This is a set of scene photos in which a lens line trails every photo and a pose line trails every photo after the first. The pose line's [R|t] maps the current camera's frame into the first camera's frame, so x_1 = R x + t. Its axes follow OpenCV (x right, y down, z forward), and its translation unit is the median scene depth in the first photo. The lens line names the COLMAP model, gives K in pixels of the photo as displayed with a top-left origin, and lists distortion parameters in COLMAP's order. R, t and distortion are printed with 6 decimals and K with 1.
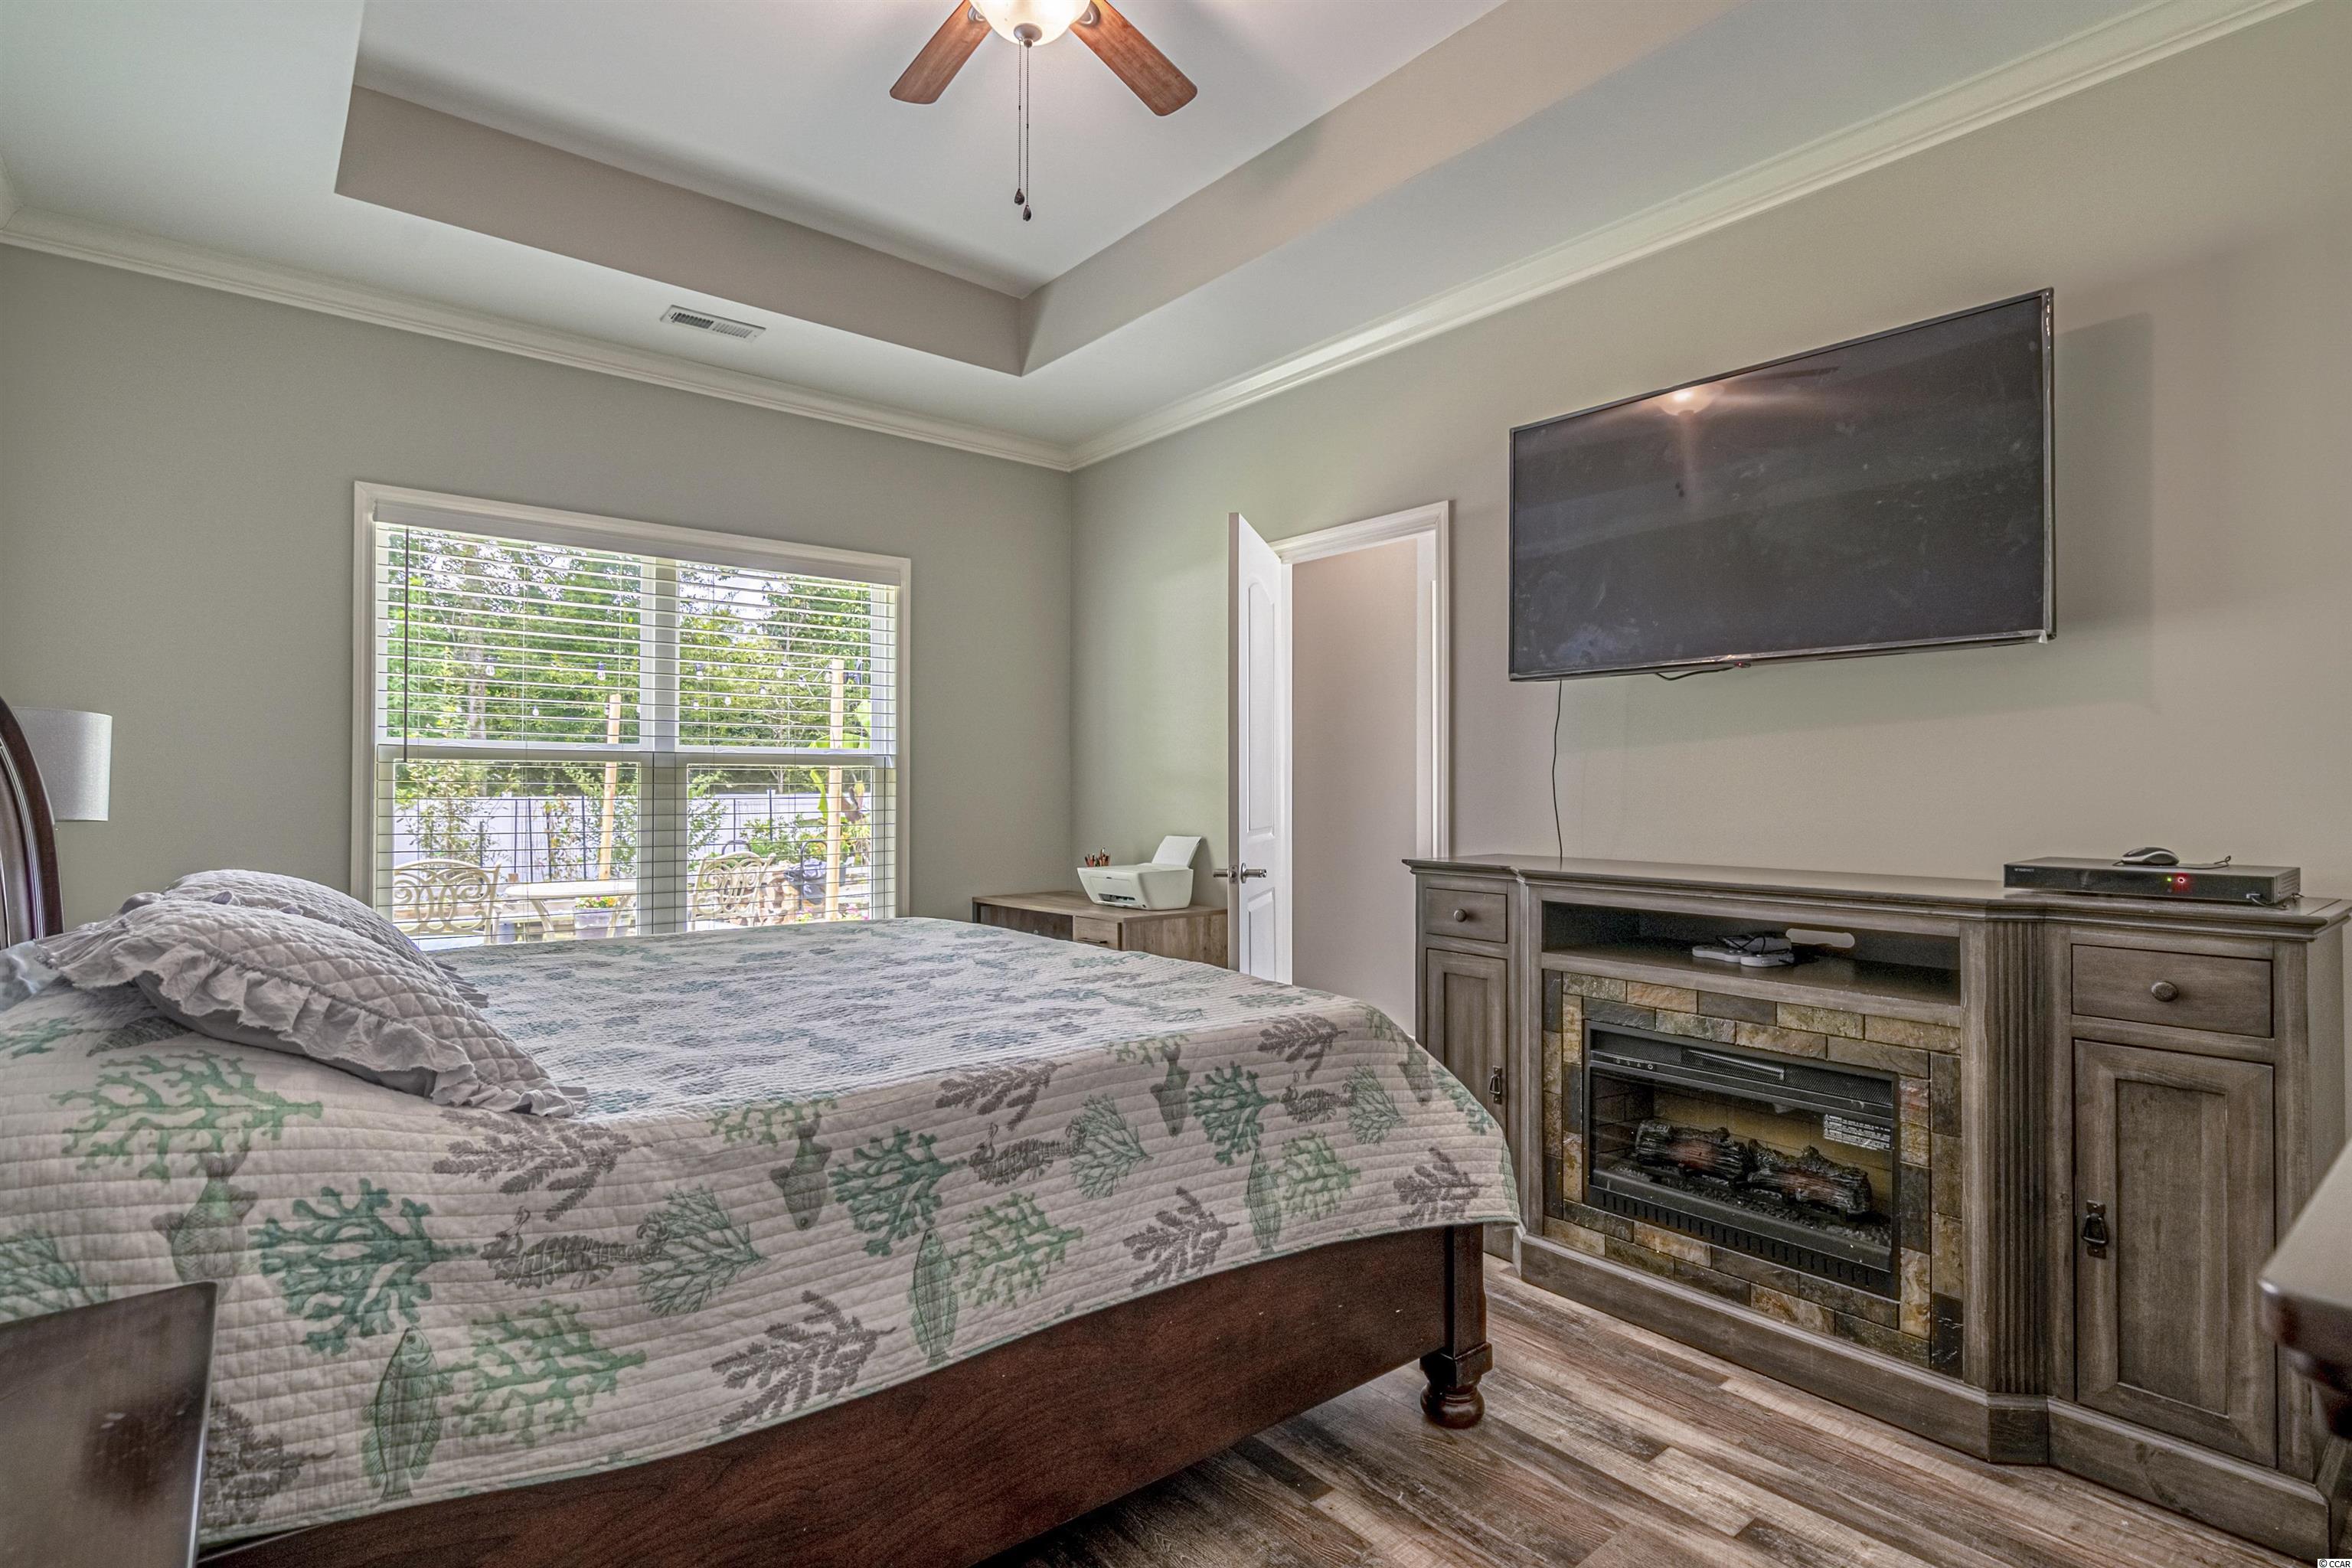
lens RADIAL K [[1133.6, 0, 1171.6], [0, 1133.6, 783.1], [0, 0, 1]] dist [-0.002510, 0.000654]
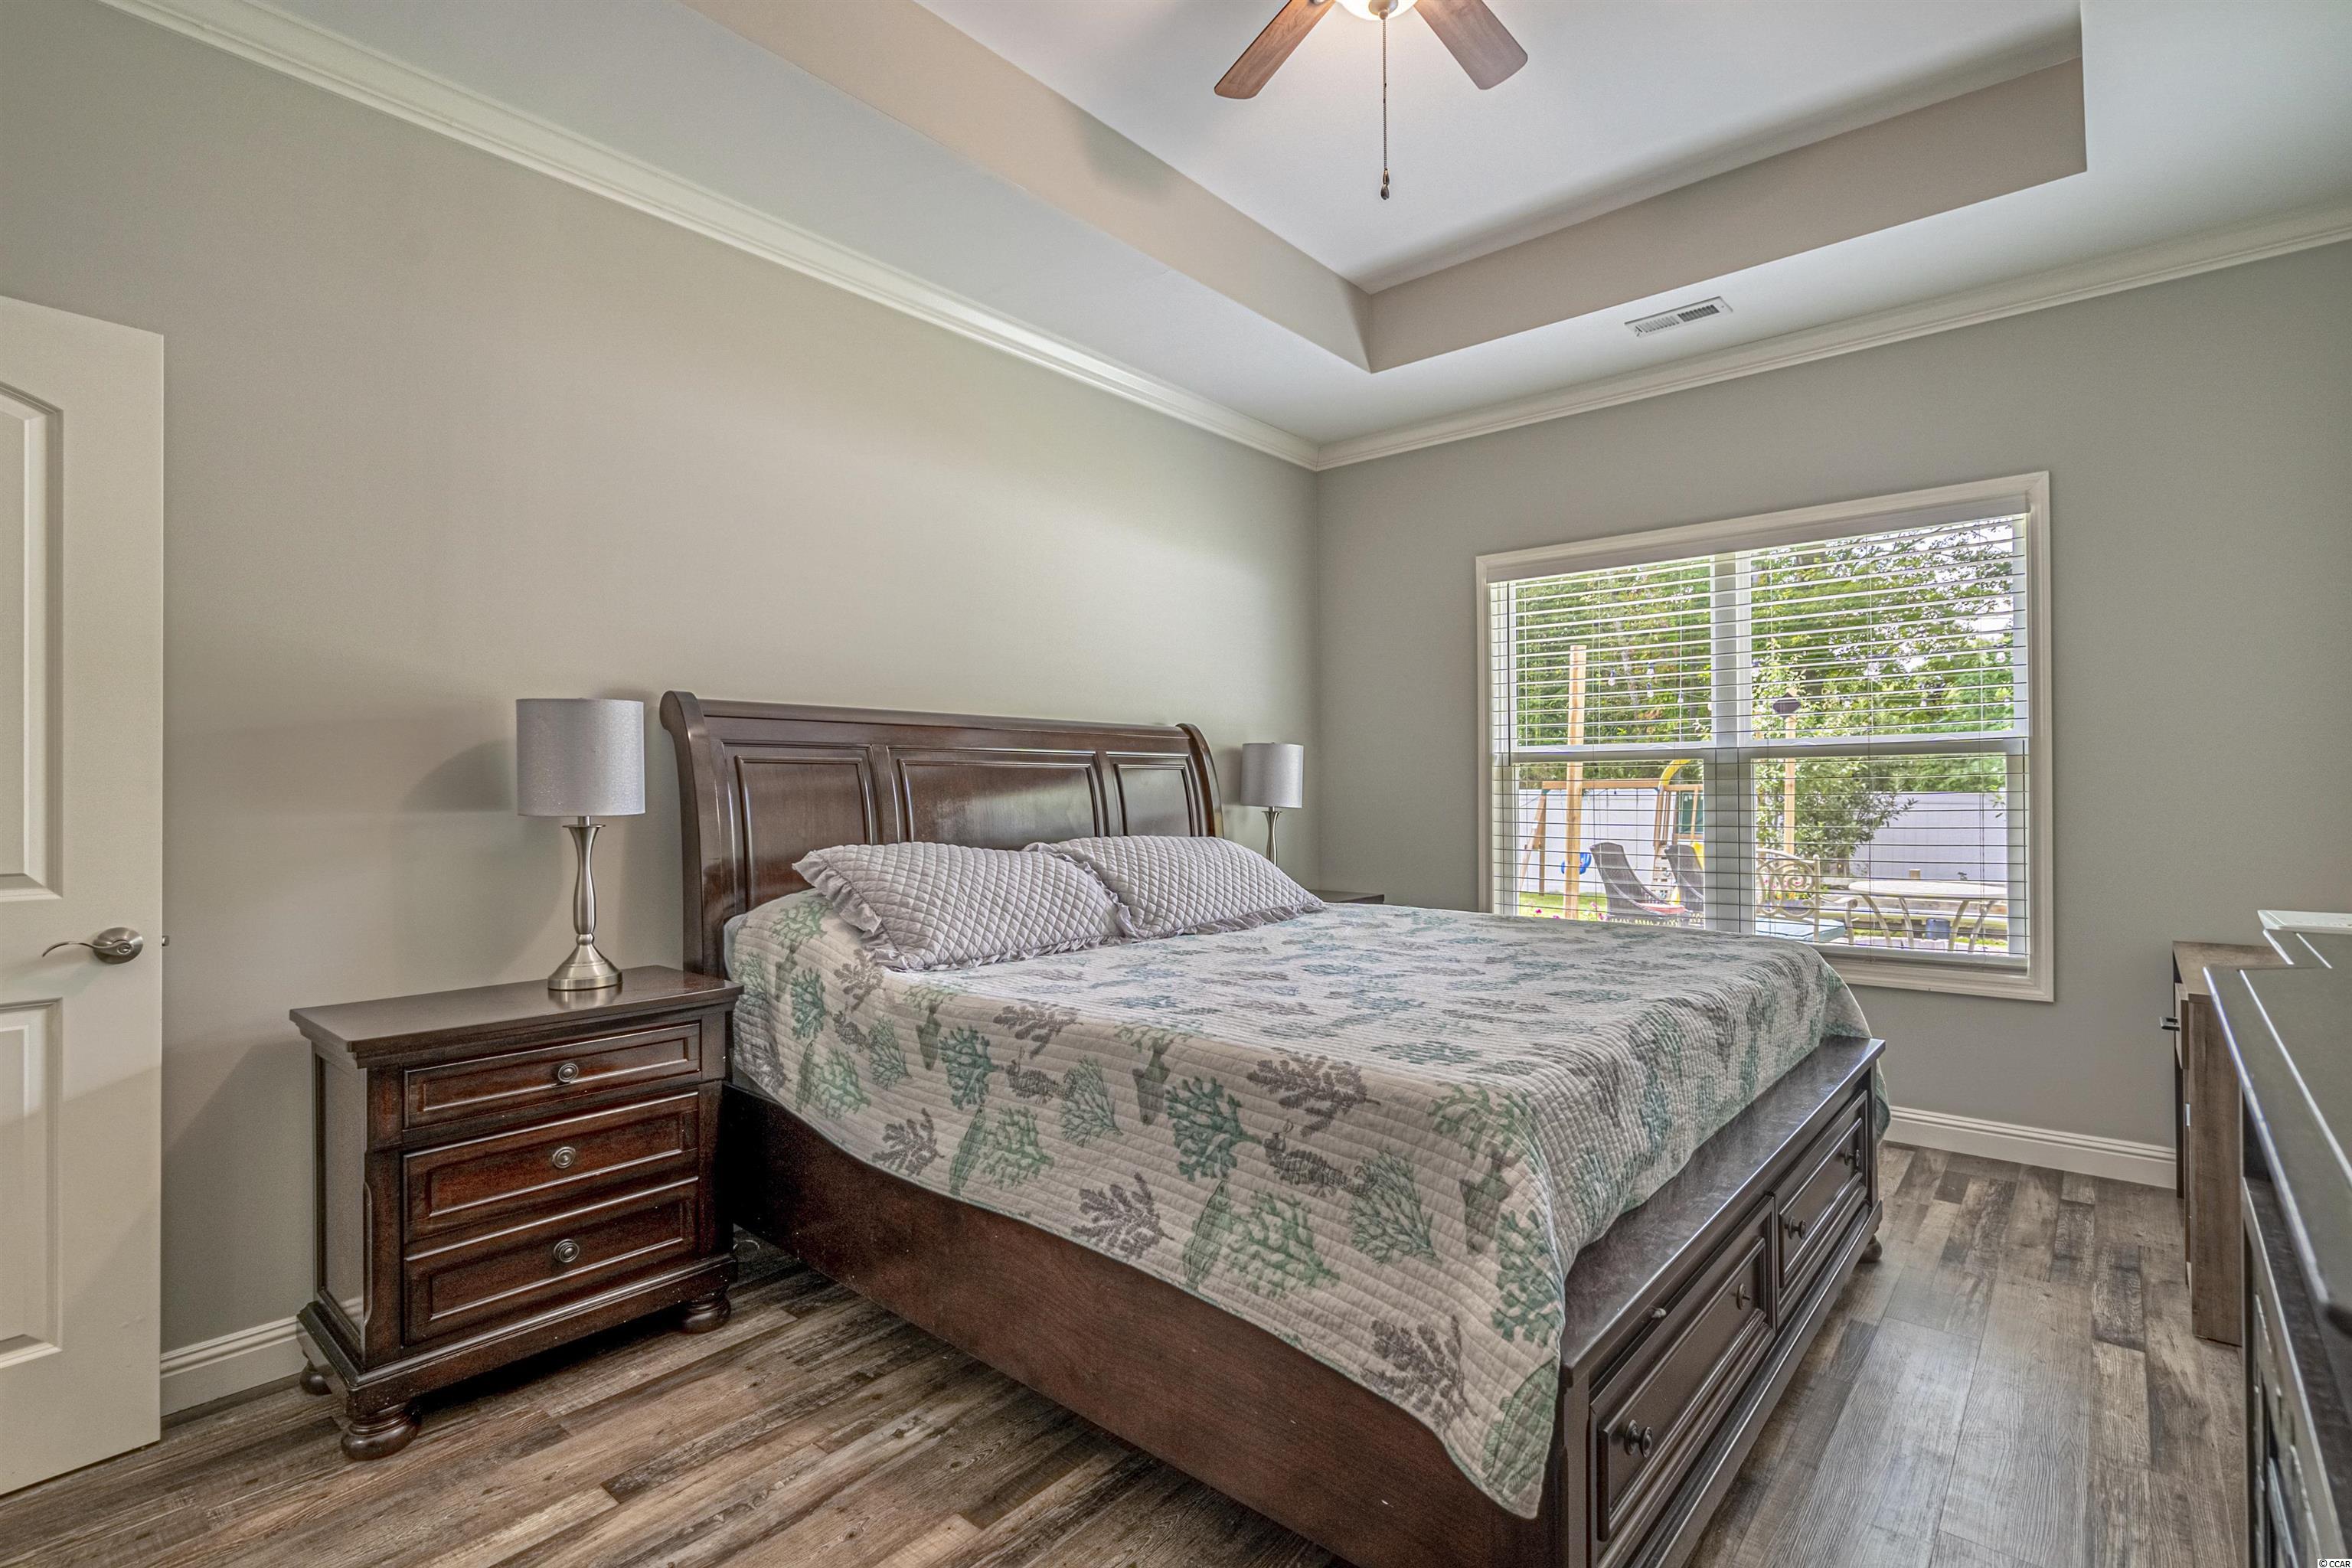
lens RADIAL K [[1096.3, 0, 1179.6], [0, 1096.3, 787.7], [0, 0, 1]] dist [-0.018009, 0.009522]
pose [[0.186743, -0.005306, -0.982394, 1.013935], [0.013367, 0.999907, -0.002860, 0.009791], [0.982318, -0.012598, 0.186797, 0.874728]]
